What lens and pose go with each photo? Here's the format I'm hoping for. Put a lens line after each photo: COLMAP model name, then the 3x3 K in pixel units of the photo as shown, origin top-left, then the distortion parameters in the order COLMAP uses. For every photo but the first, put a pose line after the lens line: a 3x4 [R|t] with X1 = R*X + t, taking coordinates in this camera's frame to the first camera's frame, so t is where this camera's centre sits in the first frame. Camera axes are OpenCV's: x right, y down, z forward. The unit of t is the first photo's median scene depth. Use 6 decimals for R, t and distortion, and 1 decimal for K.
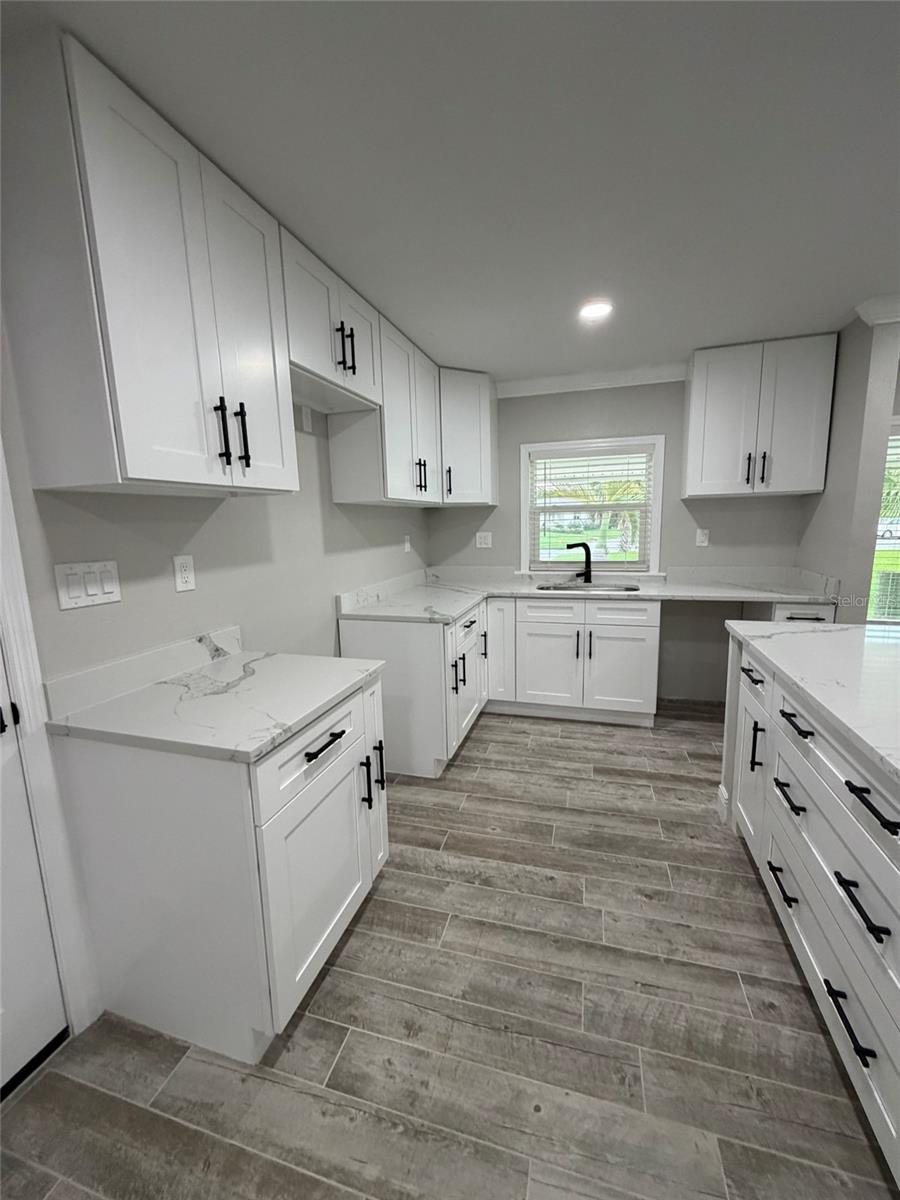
lens RADIAL K [[478.2, 0, 455.4], [0, 478.2, 596.8], [0, 0, 1]] dist [-0.001929, 0.000508]
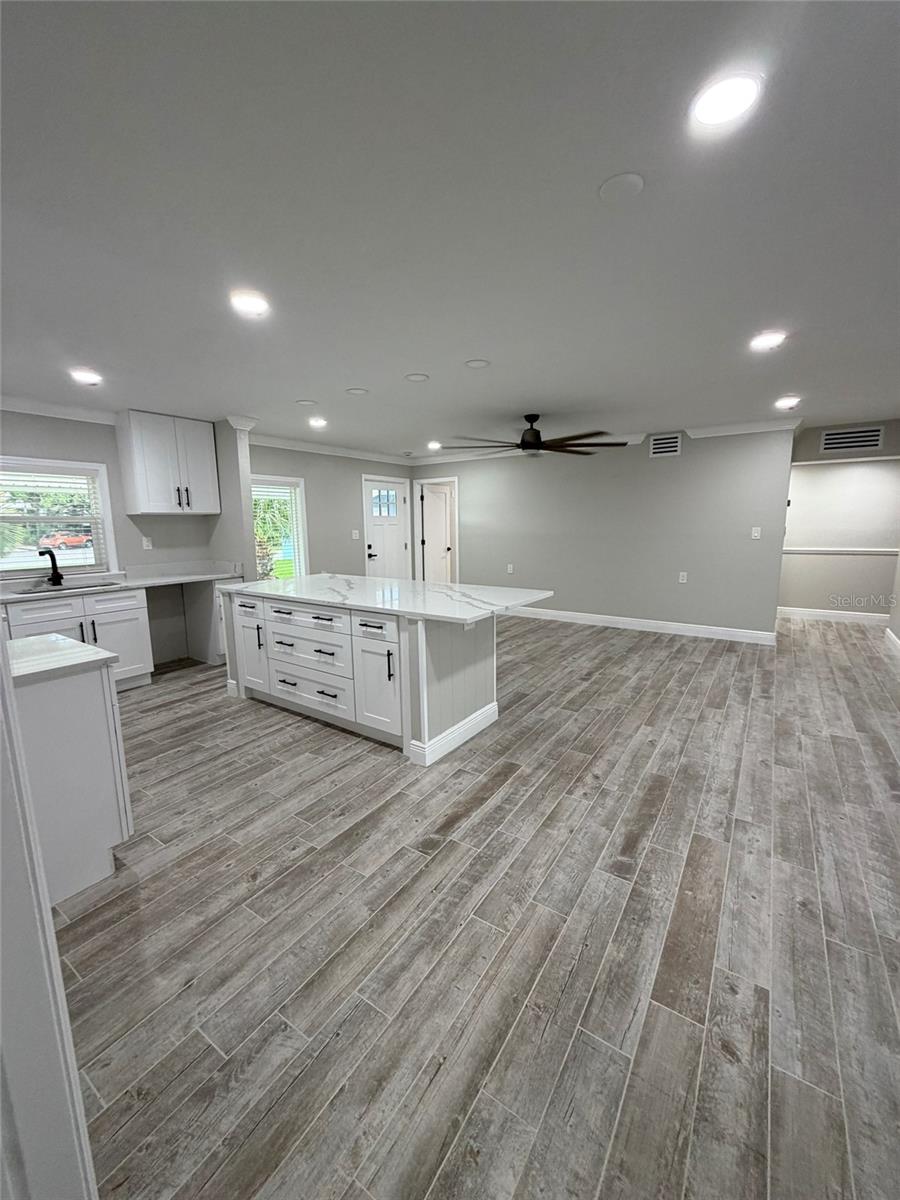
lens RADIAL K [[478.2, 0, 450.0], [0, 478.2, 600.6], [0, 0, 1]] dist [-0.001929, 0.000508]
pose [[0.307643, -0.135111, 0.941860, -0.648190], [0.152929, 0.984019, 0.091207, 0.056034], [-0.939132, 0.115979, 0.323389, -0.293820]]
